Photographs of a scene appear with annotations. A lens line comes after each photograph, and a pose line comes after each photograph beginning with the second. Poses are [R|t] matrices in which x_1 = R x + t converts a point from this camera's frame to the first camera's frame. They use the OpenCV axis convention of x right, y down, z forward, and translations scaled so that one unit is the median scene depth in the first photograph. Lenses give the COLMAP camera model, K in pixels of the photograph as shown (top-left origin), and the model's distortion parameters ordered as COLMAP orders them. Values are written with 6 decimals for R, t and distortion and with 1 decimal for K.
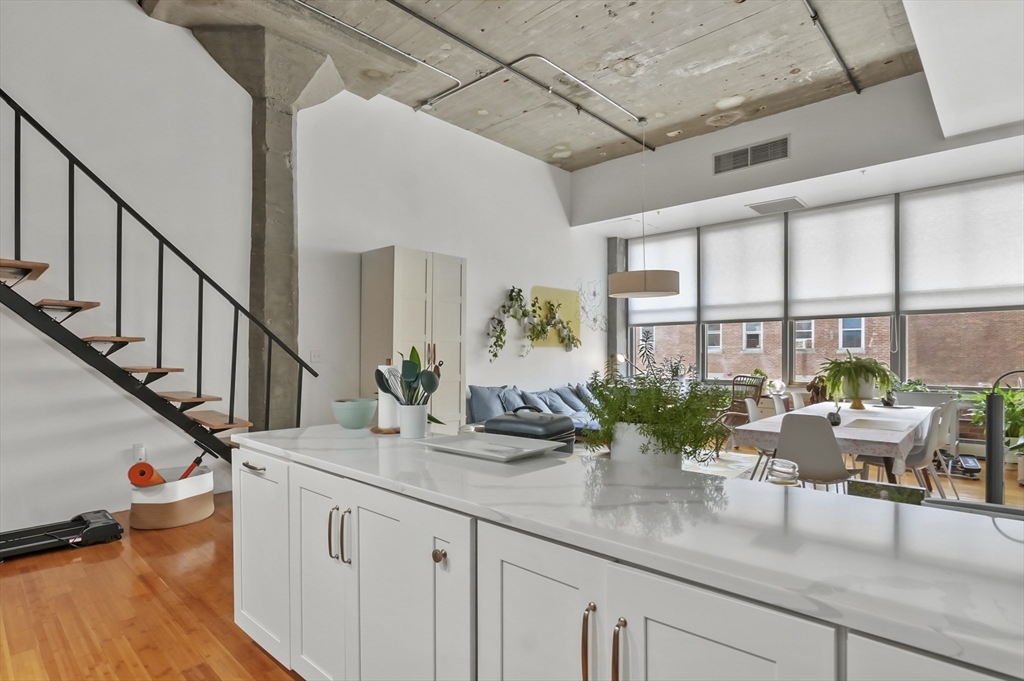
lens RADIAL K [[535.2, 0, 512.7], [0, 535.2, 350.0], [0, 0, 1]] dist [-0.004952, 0.000134]
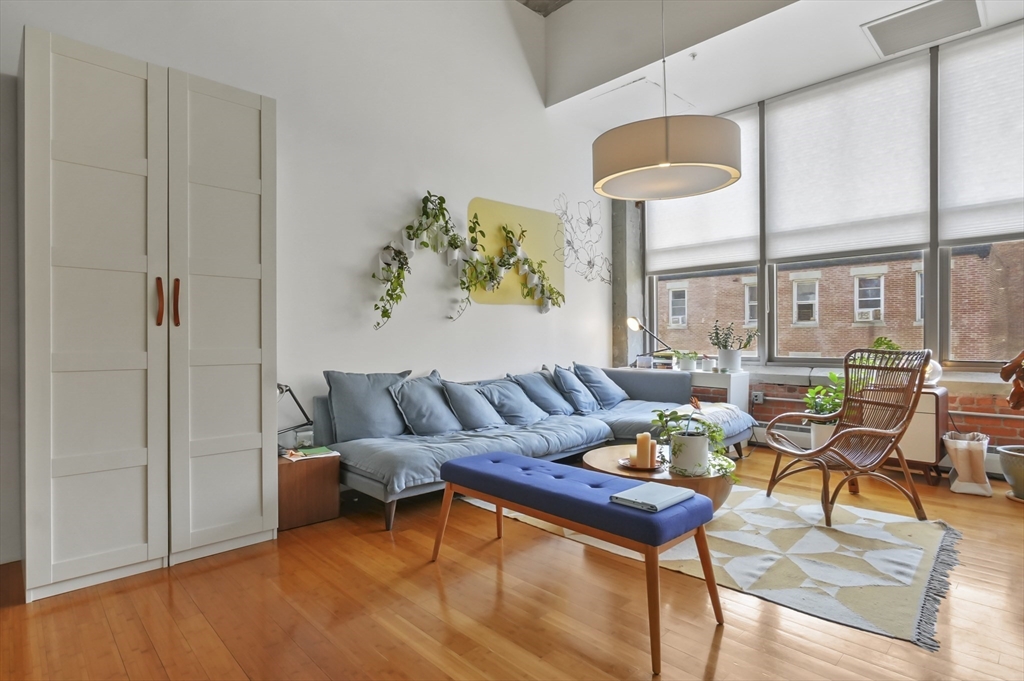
lens RADIAL K [[535.2, 0, 509.8], [0, 535.2, 331.5], [0, 0, 1]] dist [-0.004952, 0.000134]
pose [[0.998158, -0.008128, -0.060113, 0.109169], [0.008293, 0.999963, 0.002485, 0.023713], [0.060090, -0.002979, 0.998188, 0.419029]]
